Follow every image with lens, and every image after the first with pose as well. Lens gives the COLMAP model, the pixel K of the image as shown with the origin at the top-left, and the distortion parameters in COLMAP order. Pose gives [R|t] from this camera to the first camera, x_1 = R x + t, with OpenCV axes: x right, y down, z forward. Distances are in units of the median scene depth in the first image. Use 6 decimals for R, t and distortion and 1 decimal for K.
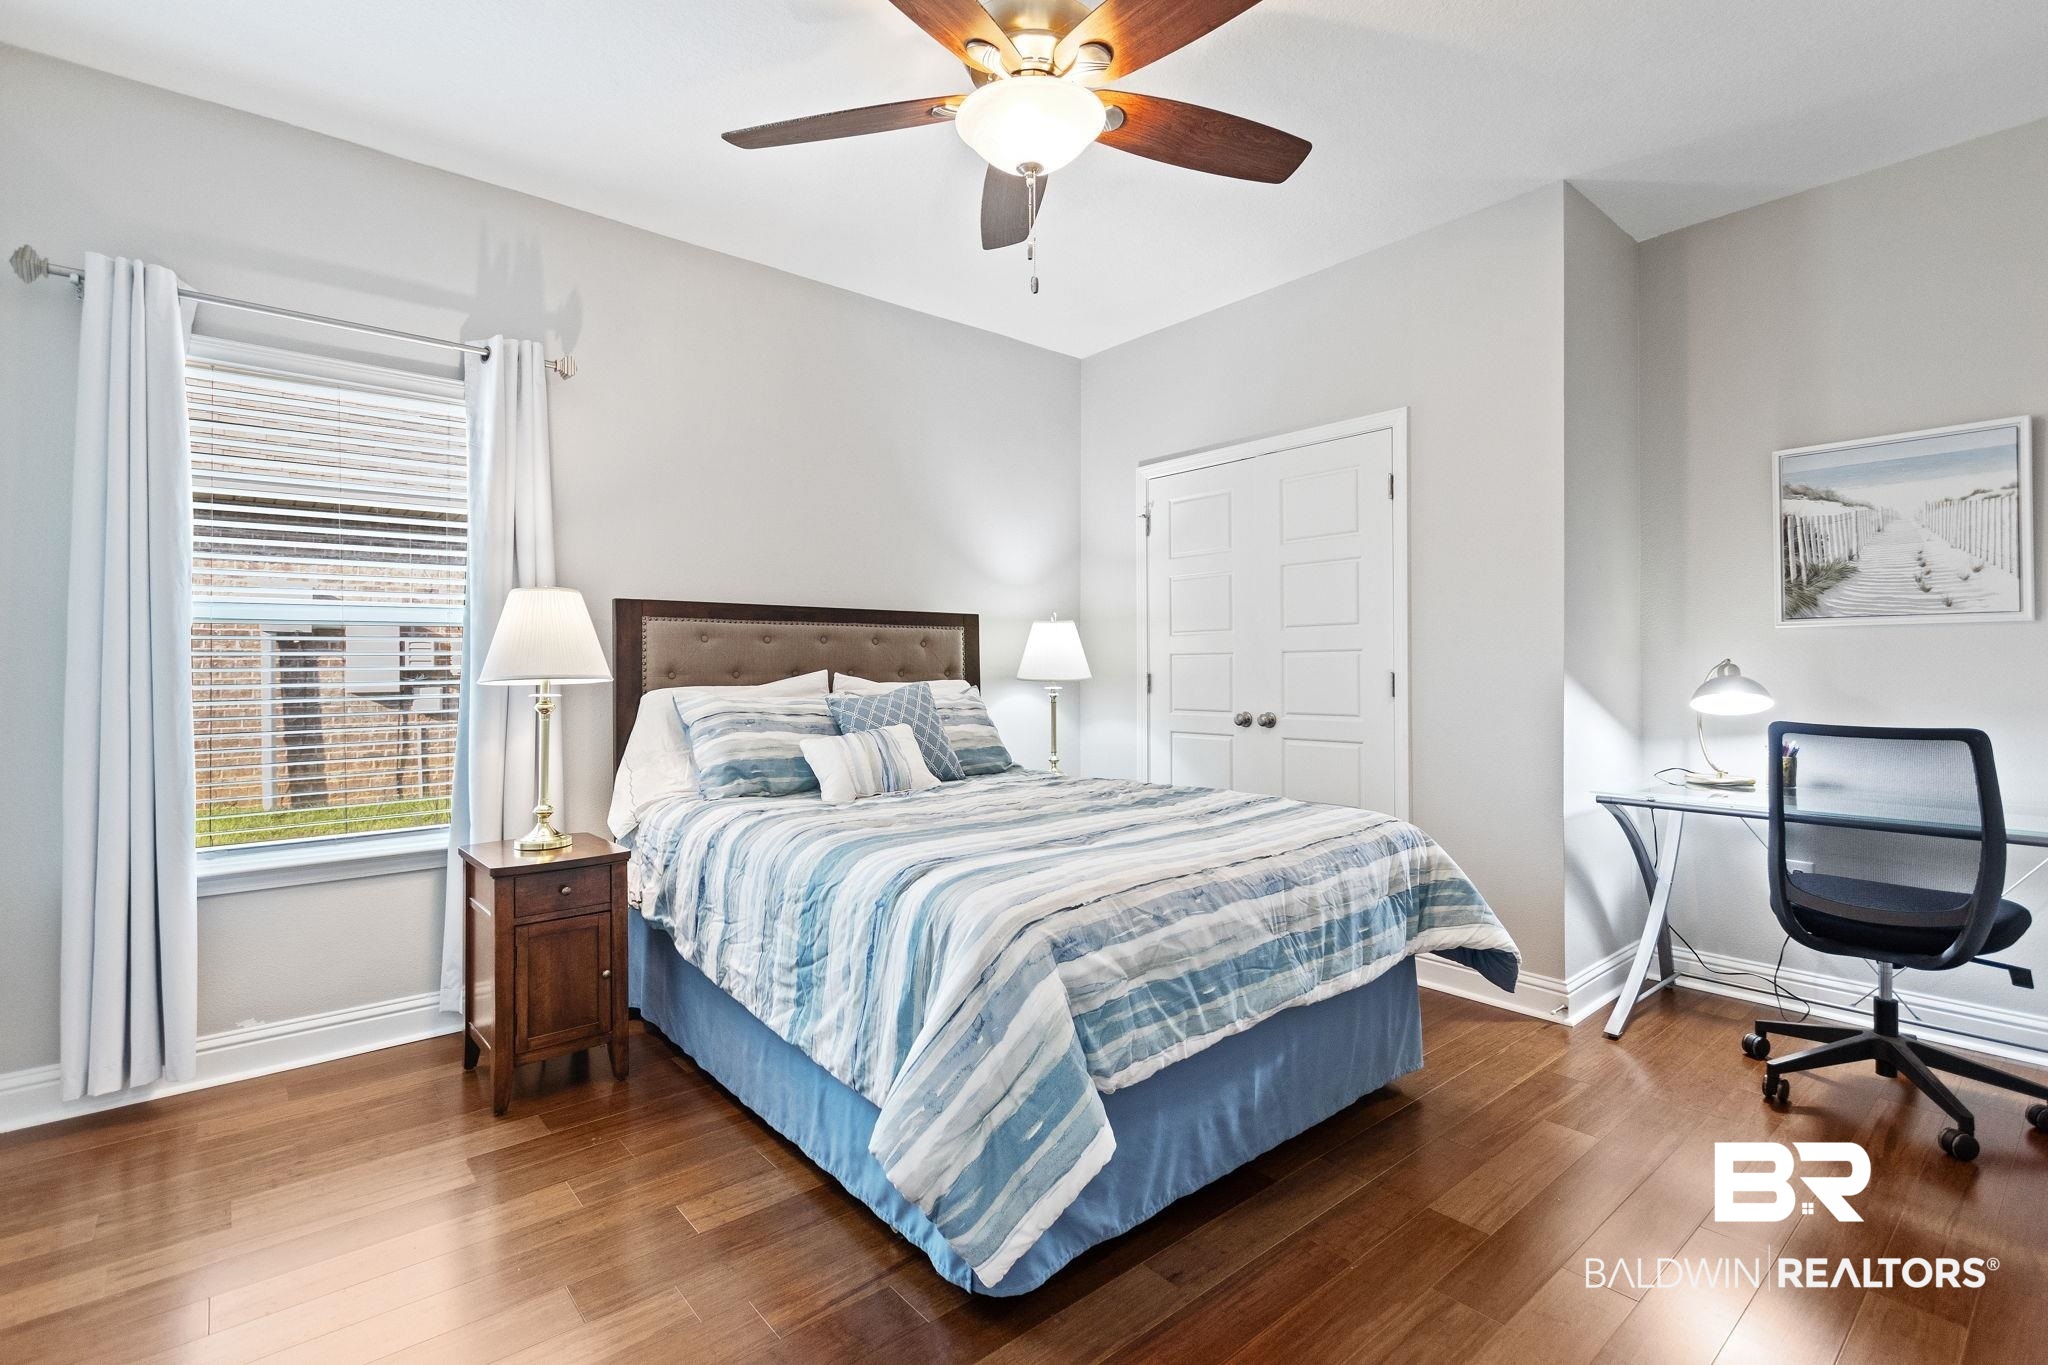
lens RADIAL K [[958.5, 0, 1024.0], [0, 958.5, 682.5], [0, 0, 1]] dist [0.002174, 0.000124]
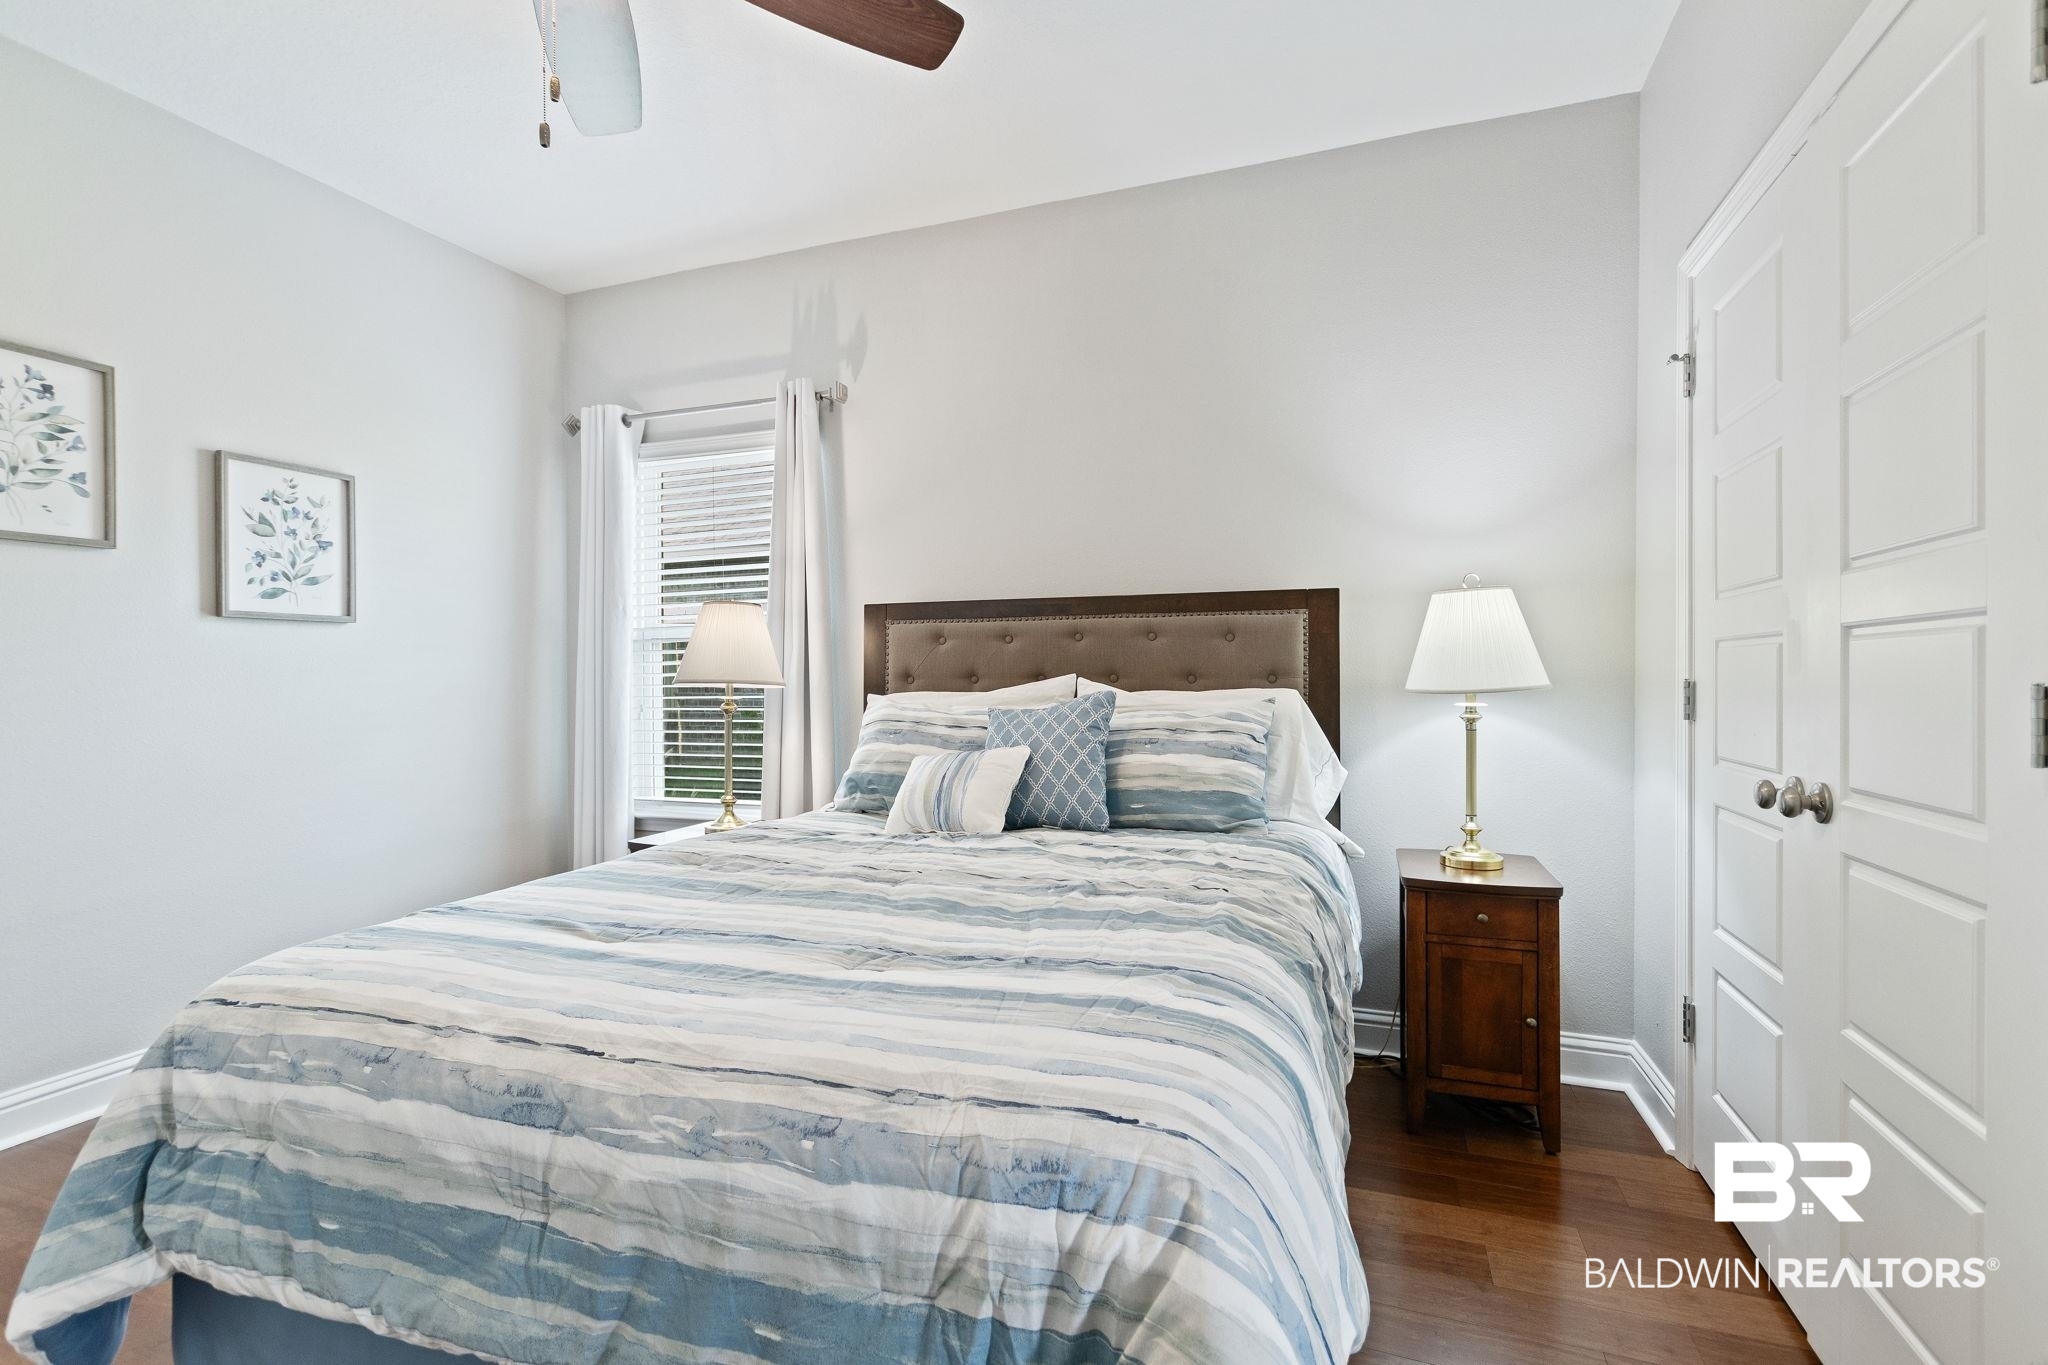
lens RADIAL K [[946.0, 0, 1018.8], [0, 946.0, 691.7], [0, 0, 1]] dist [0.001213, -0.000081]
pose [[0.479628, 0.017070, -0.877306, 0.565827], [-0.009135, 0.999854, 0.014461, -0.011379], [0.877424, 0.001078, 0.479714, 0.686381]]
